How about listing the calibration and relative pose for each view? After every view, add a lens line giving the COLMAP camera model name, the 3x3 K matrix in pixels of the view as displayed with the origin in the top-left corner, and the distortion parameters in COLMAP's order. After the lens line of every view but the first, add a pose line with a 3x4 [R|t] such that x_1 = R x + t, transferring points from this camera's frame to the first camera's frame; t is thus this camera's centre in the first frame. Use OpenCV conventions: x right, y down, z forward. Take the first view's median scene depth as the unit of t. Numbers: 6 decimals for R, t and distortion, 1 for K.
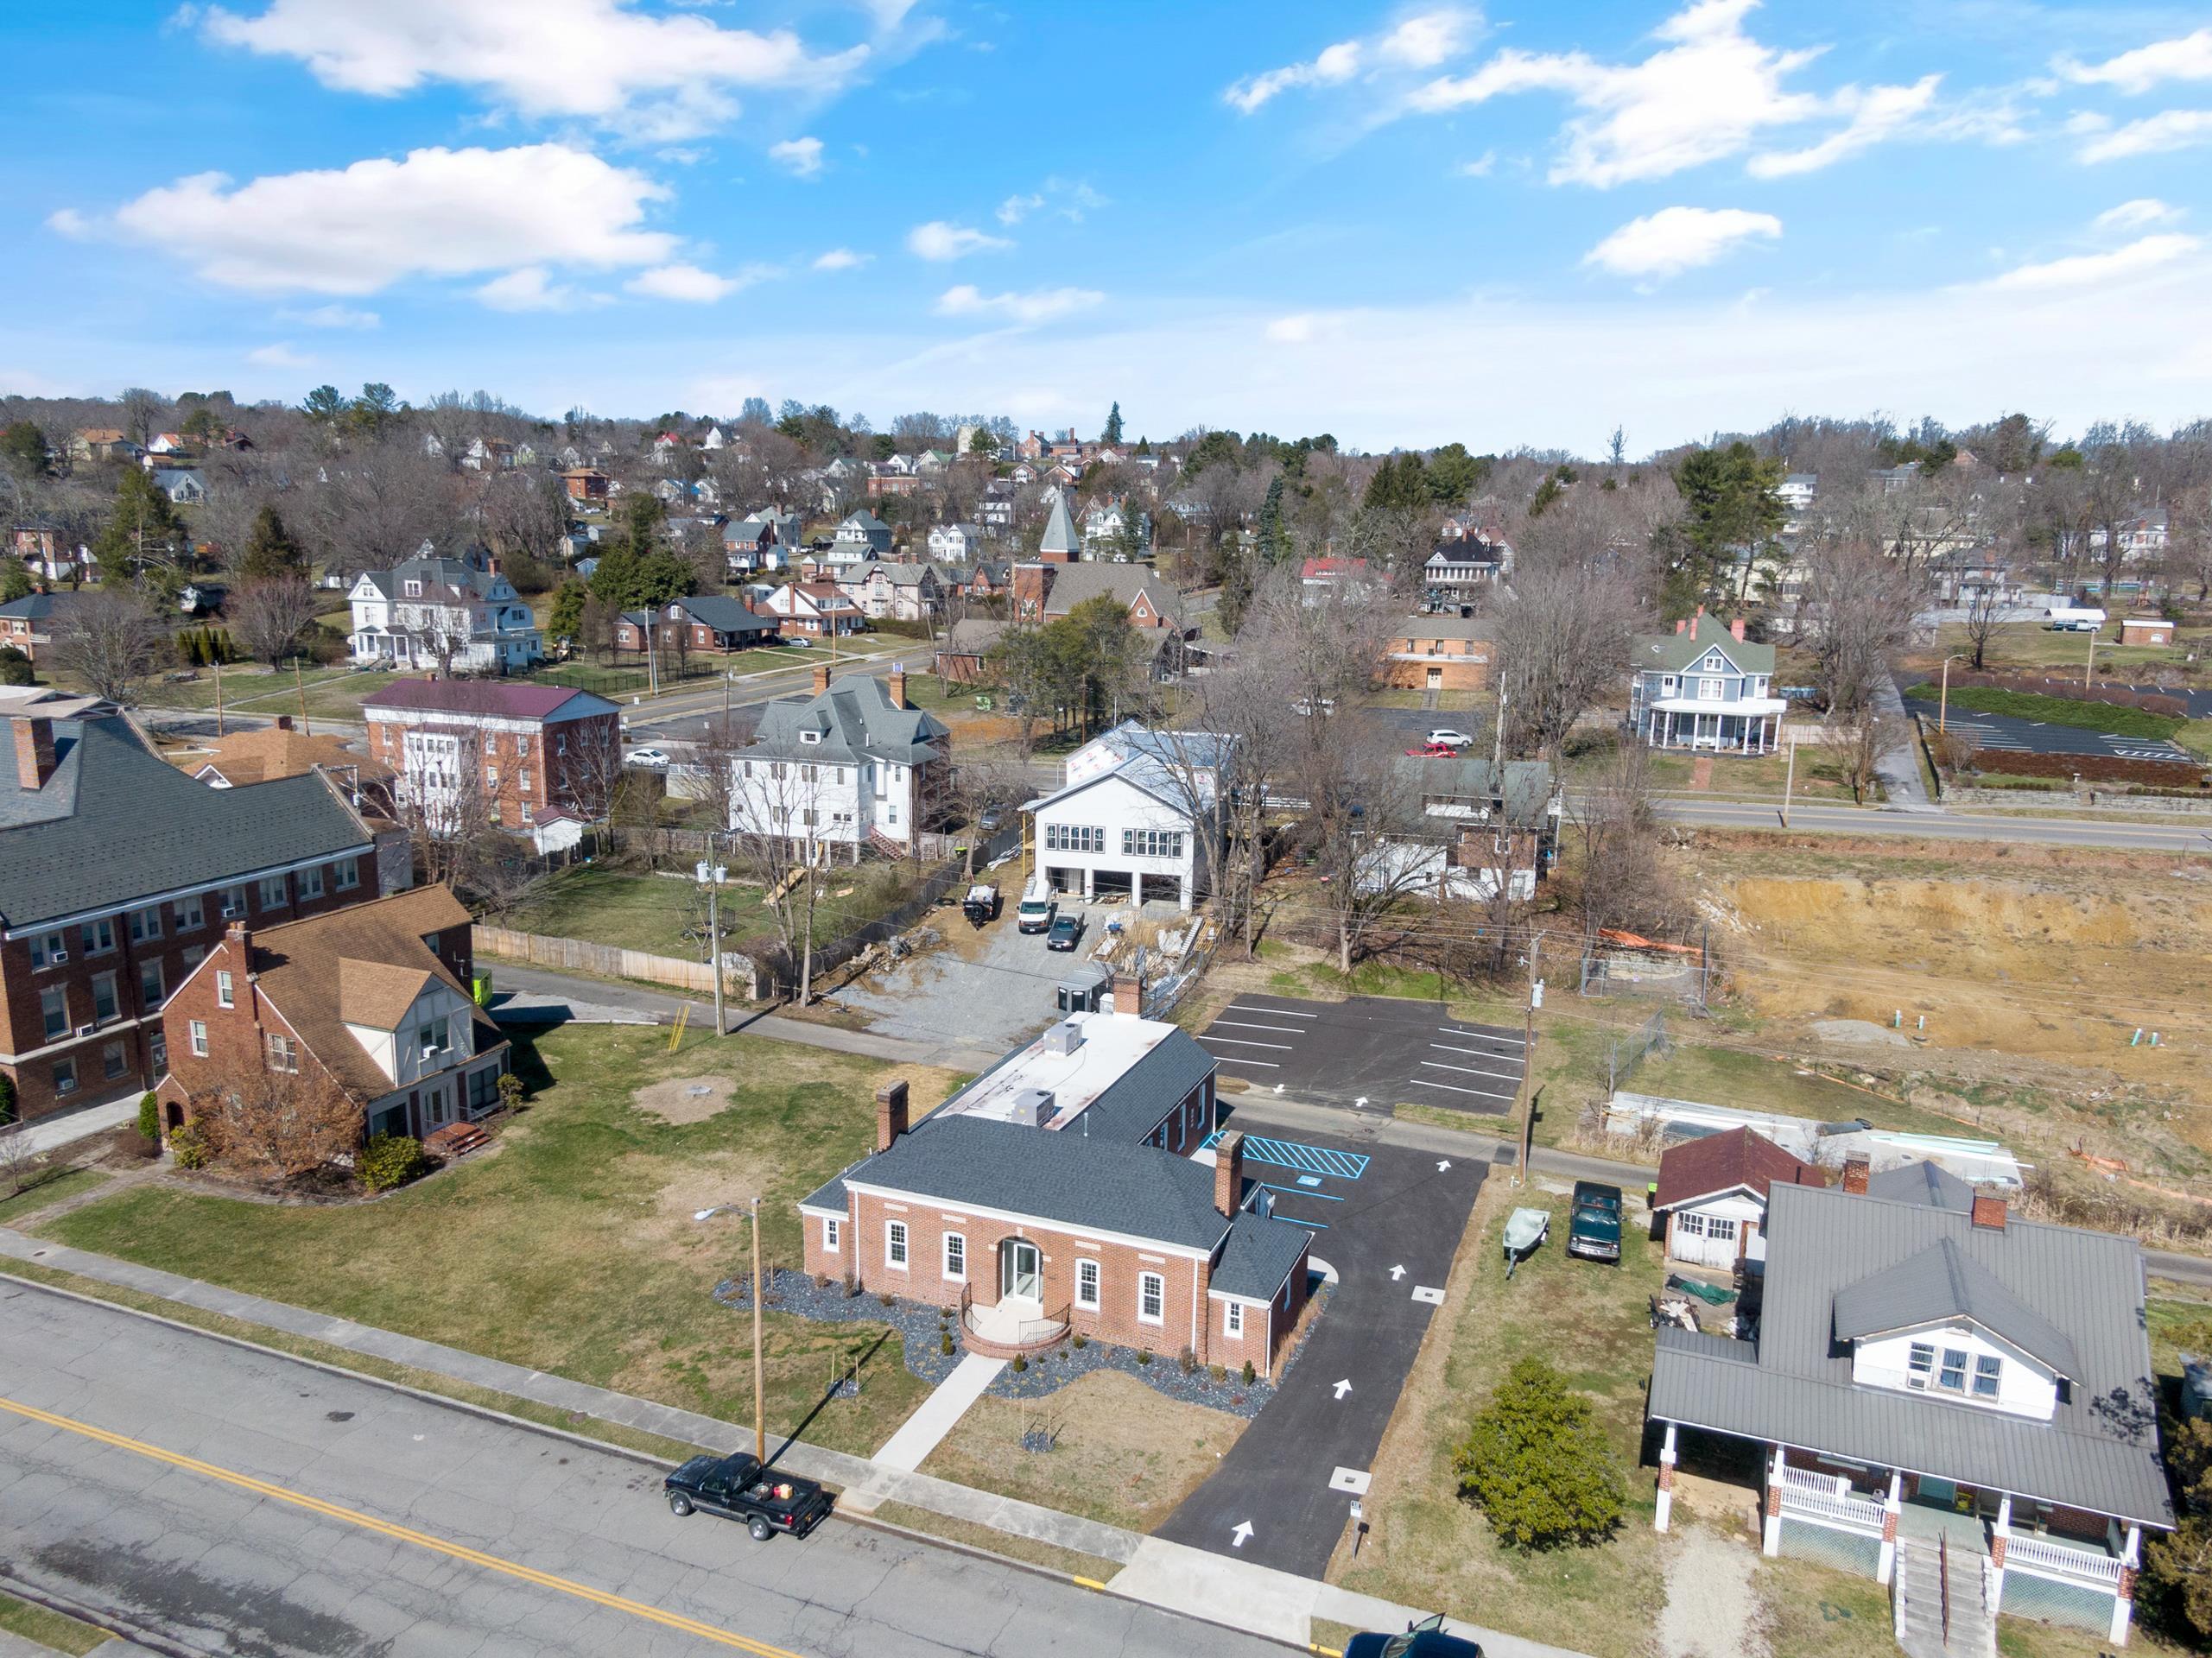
lens RADIAL K [[1585.9, 0, 1106.0], [0, 1585.9, 829.0], [0, 0, 1]] dist [0.036766, -0.048878]
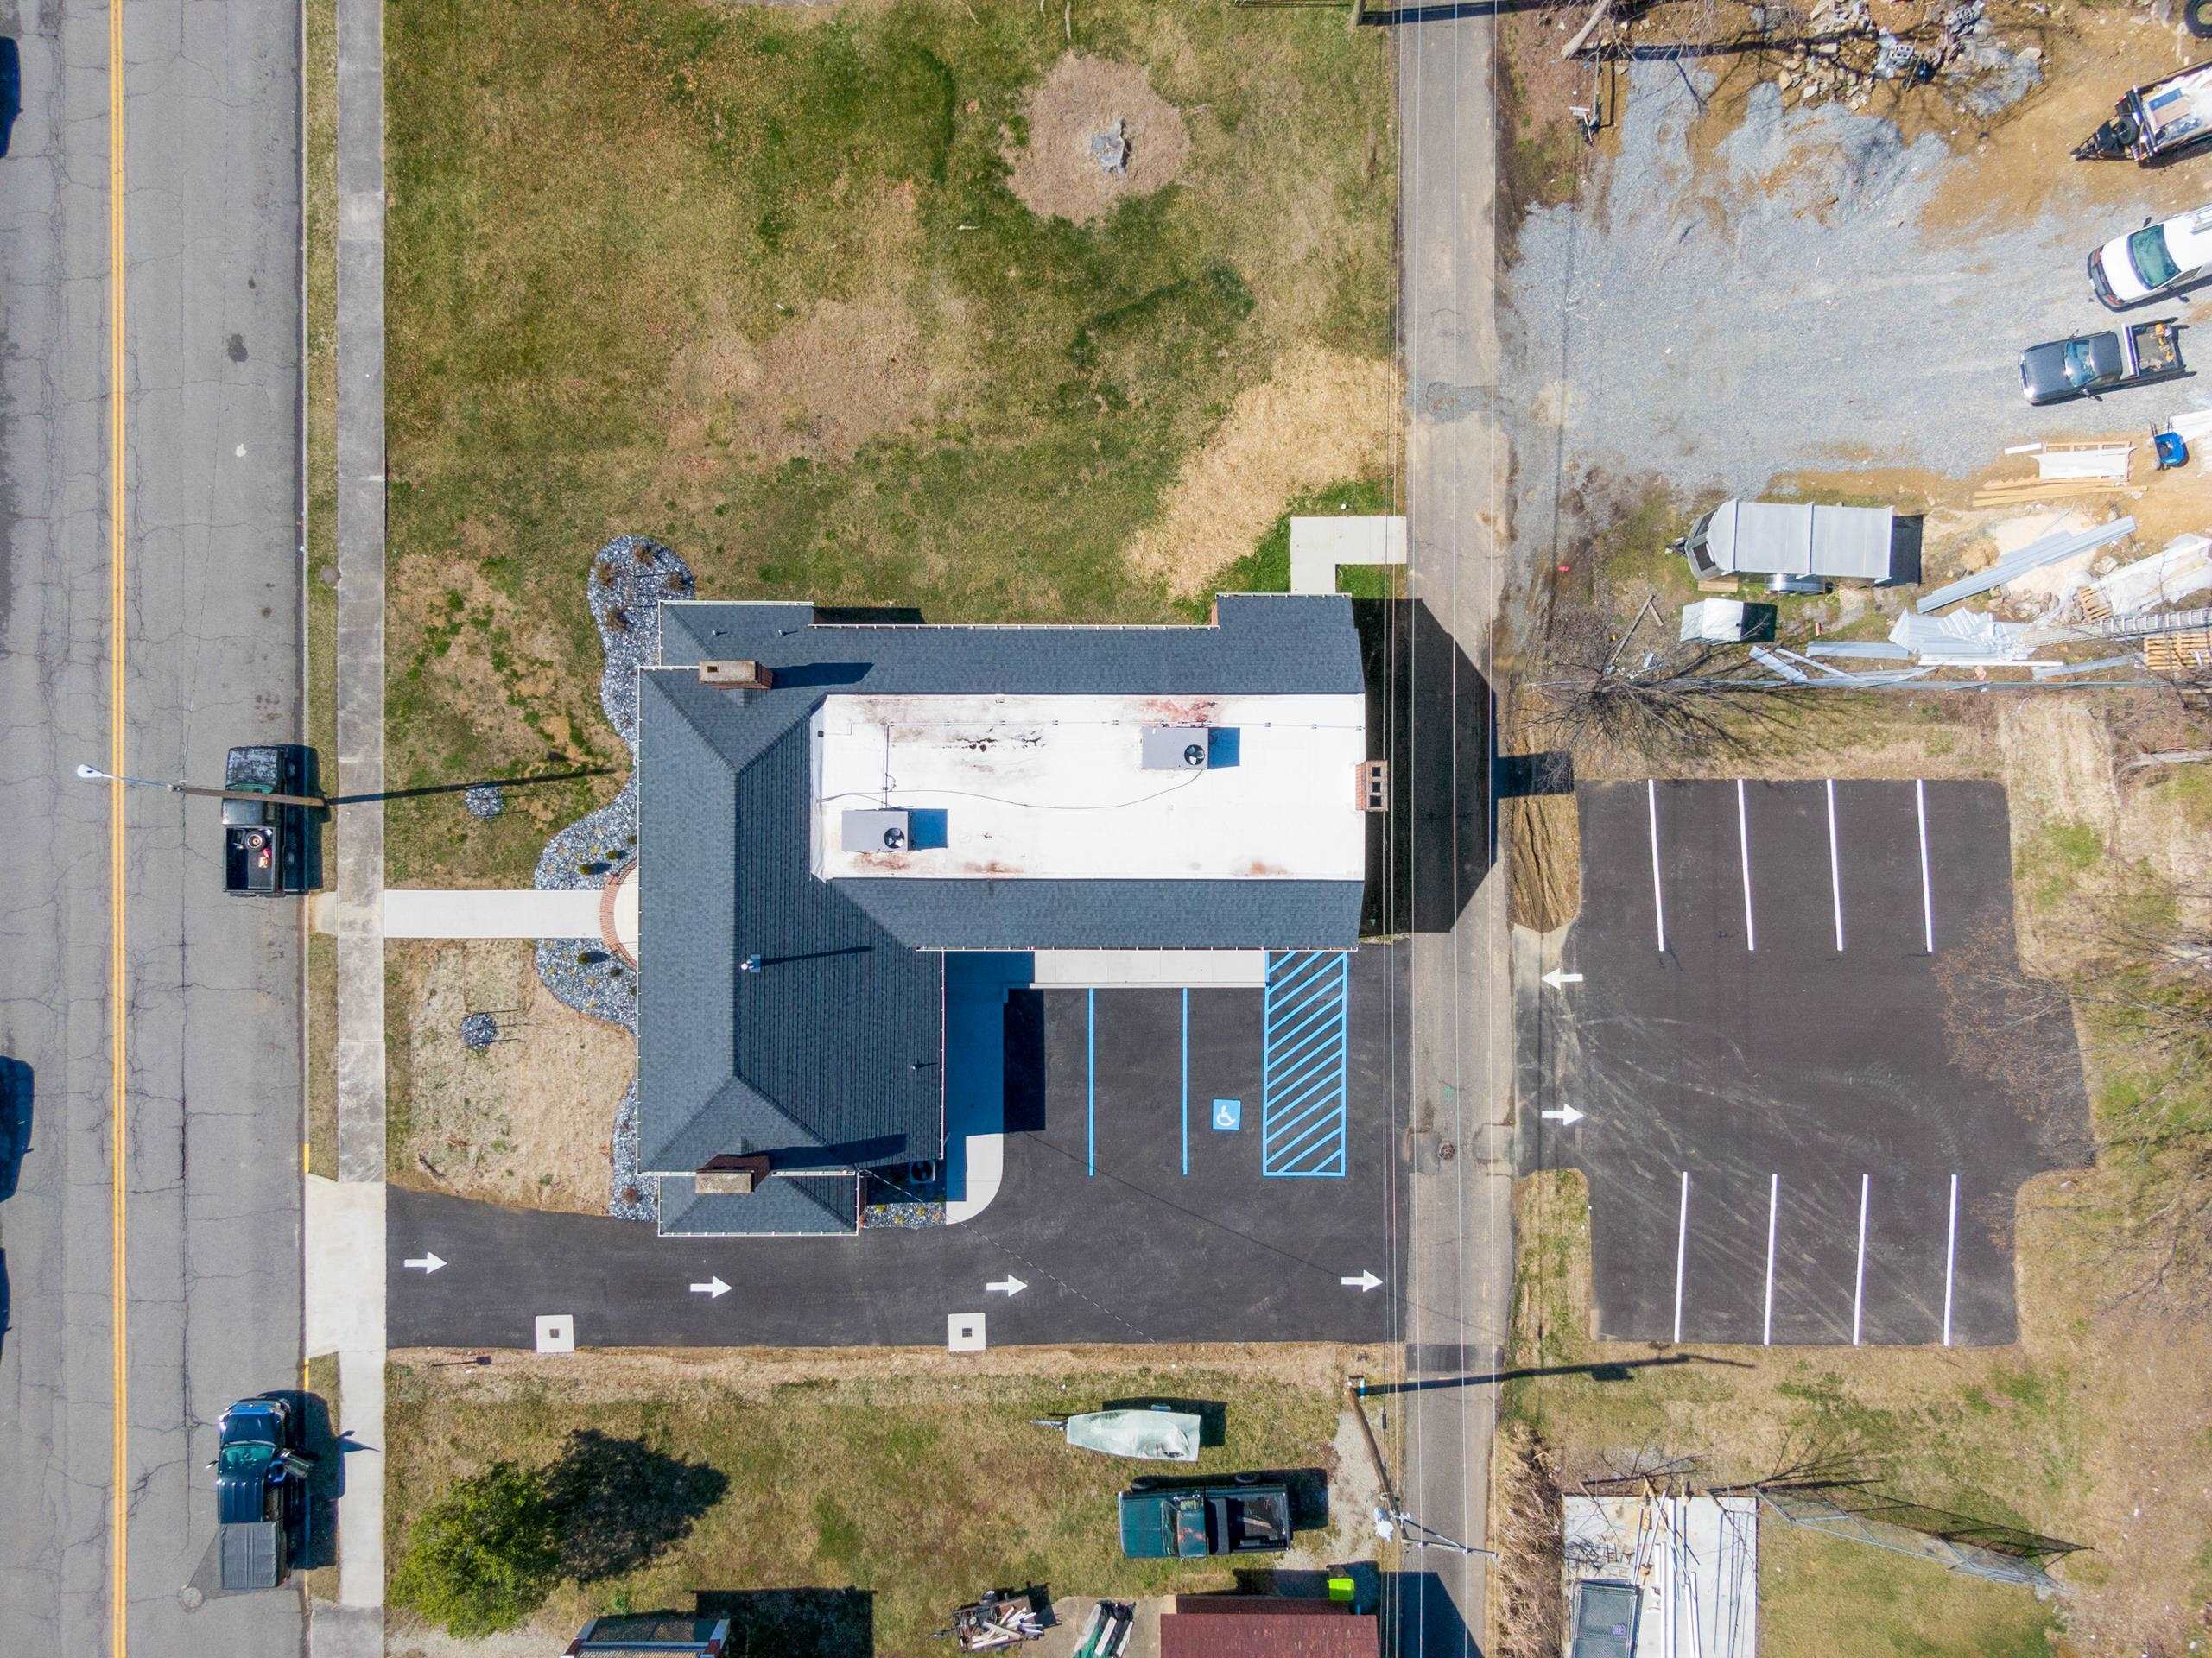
lens RADIAL K [[1572.0, 0, 1103.6], [0, 1572.0, 847.6], [0, 0, 1]] dist [0.031852, -0.044422]
pose [[0.372460, 0.927957, -0.013016, 0.006285], [-0.180739, 0.086286, 0.979739, -0.437622], [0.910279, -0.362561, 0.199856, 0.809639]]
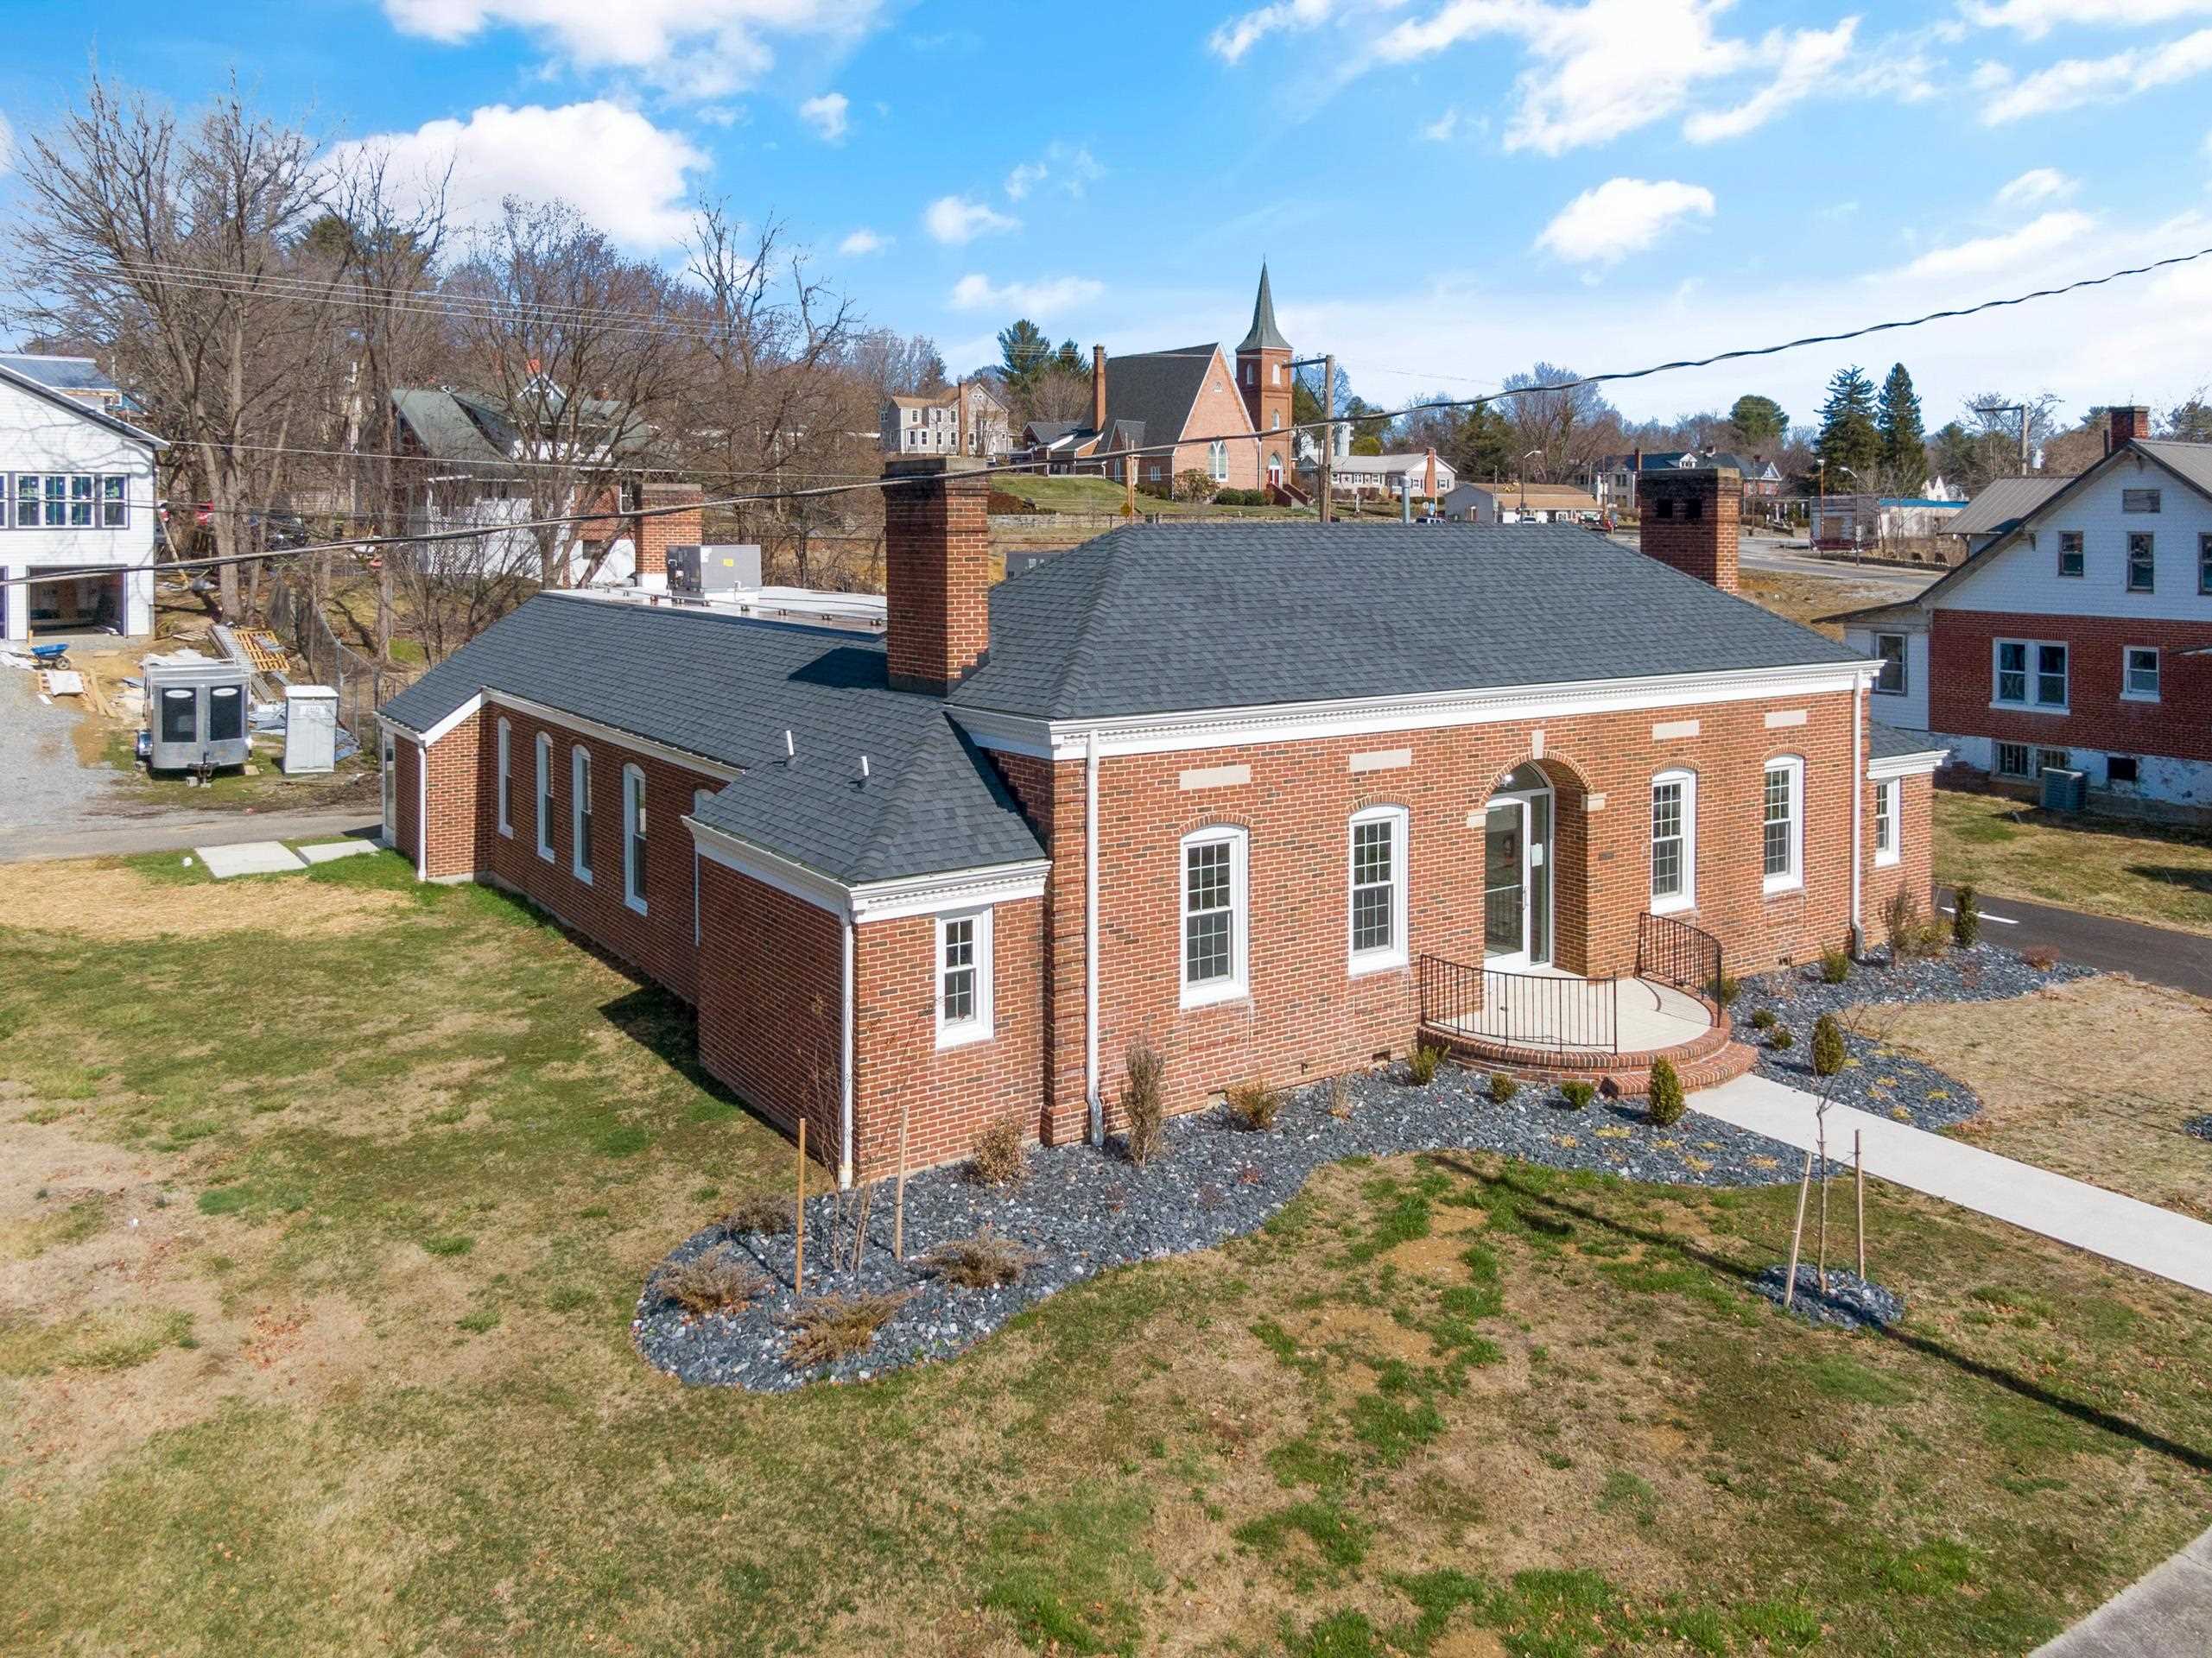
lens RADIAL K [[1668.7, 0, 1108.1], [0, 1668.7, 554.8], [0, 0, 1]] dist [0.038002, -0.064318]
pose [[0.556887, -0.029426, 0.830067, -0.309543], [0.170969, 0.982032, -0.079889, 0.172753], [-0.812801, 0.186404, 0.551912, 0.661214]]
